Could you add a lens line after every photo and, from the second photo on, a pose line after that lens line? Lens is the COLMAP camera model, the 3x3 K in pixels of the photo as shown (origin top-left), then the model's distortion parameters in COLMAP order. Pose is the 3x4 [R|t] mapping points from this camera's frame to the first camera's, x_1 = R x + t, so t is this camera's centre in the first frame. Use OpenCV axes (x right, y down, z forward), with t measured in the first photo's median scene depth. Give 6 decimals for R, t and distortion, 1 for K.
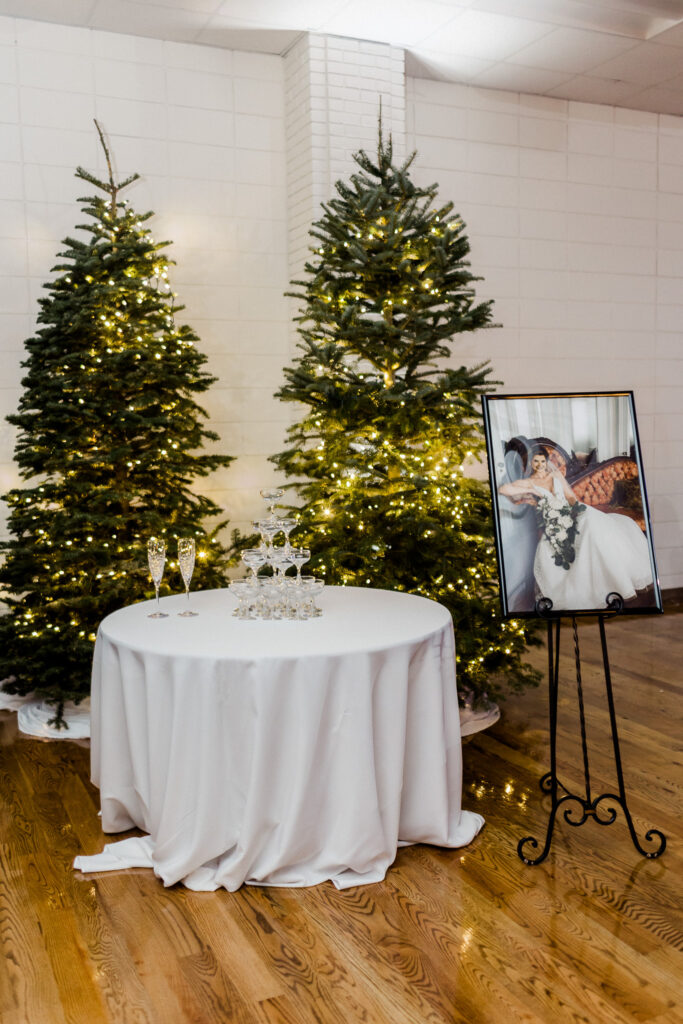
lens RADIAL K [[993.7, 0, 370.3], [0, 993.7, 524.7], [0, 0, 1]] dist [0.001780, 0.000000]
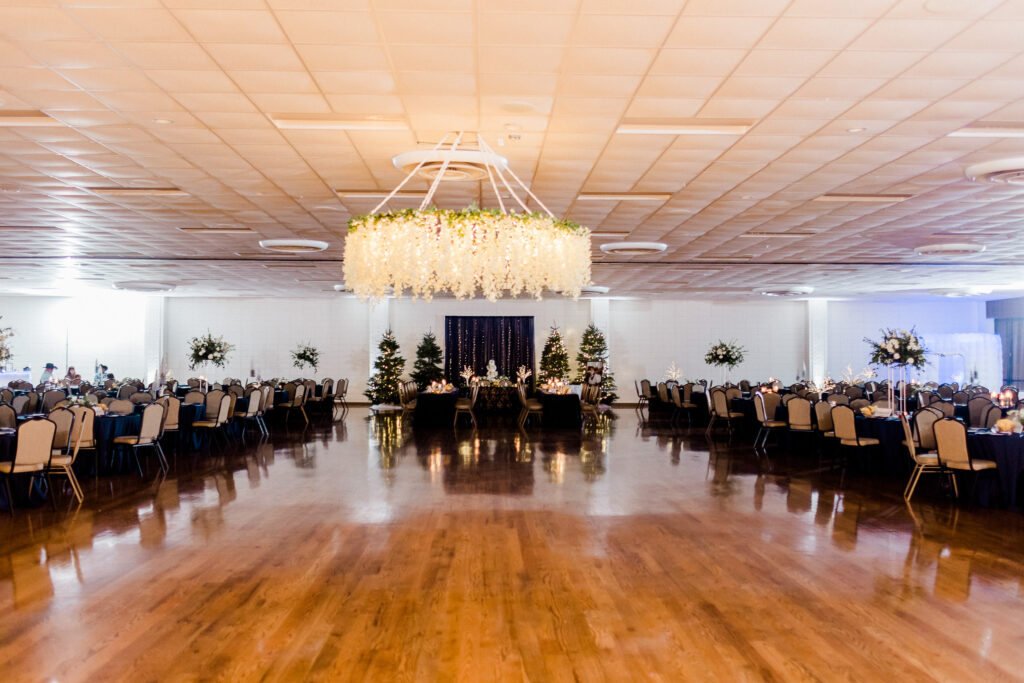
lens RADIAL K [[993.7, 0, 516.3], [0, 993.7, 340.8], [0, 0, 1]] dist [0.001780, 0.000000]
pose [[0.913739, 0.009065, -0.406202, 2.284606], [-0.060655, 0.991591, -0.114315, 0.538995], [0.401750, 0.129092, 0.906605, -5.325806]]
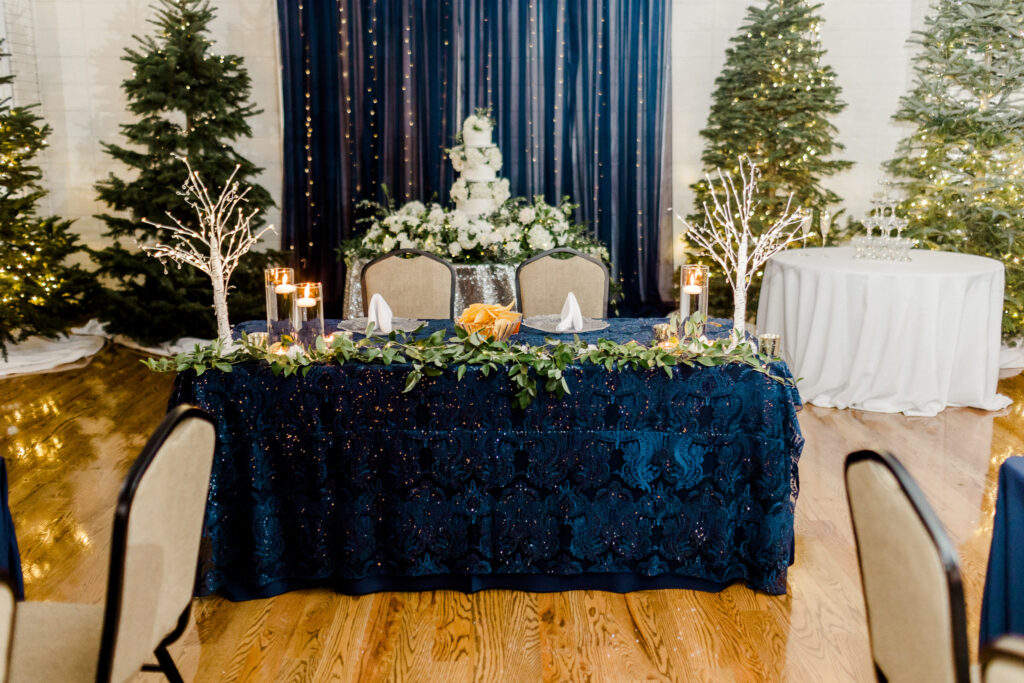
lens RADIAL K [[993.7, 0, 511.1], [0, 993.7, 341.0], [0, 0, 1]] dist [0.001780, 0.000000]
pose [[0.904668, 0.098727, -0.414522, 0.029244], [-0.057735, 0.992218, 0.110314, 0.057742], [0.422187, -0.075865, 0.903328, -0.498861]]
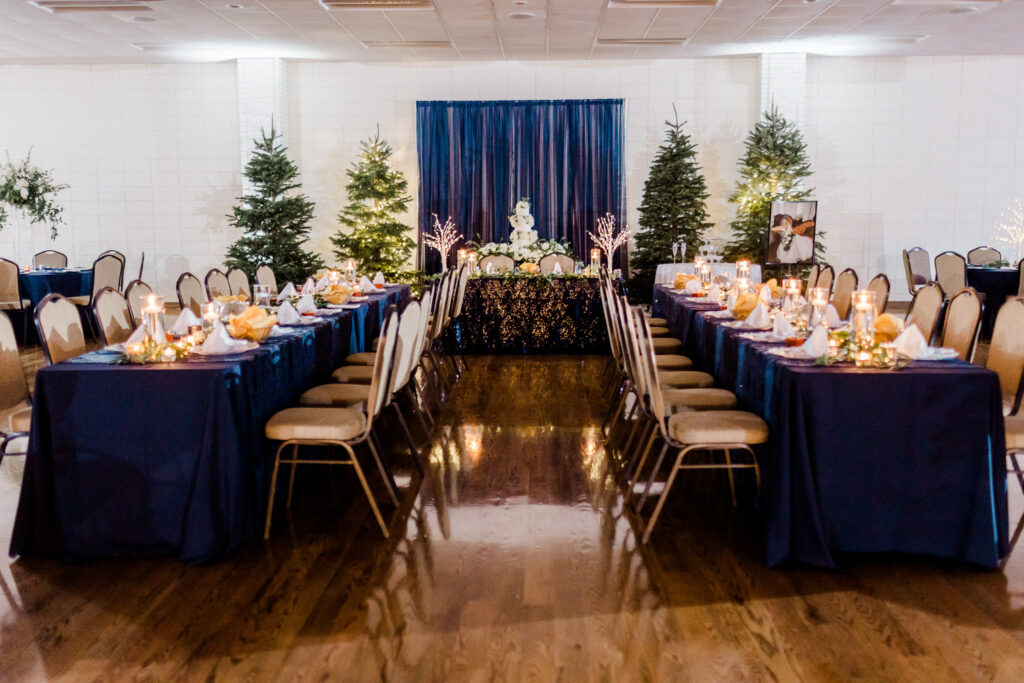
lens RADIAL K [[993.7, 0, 511.8], [0, 993.7, 338.3], [0, 0, 1]] dist [0.001780, 0.000000]
pose [[0.888640, 0.064138, -0.454099, 0.650789], [-0.056746, 0.997941, 0.029903, 0.204994], [0.455081, -0.000805, 0.890449, -1.748890]]
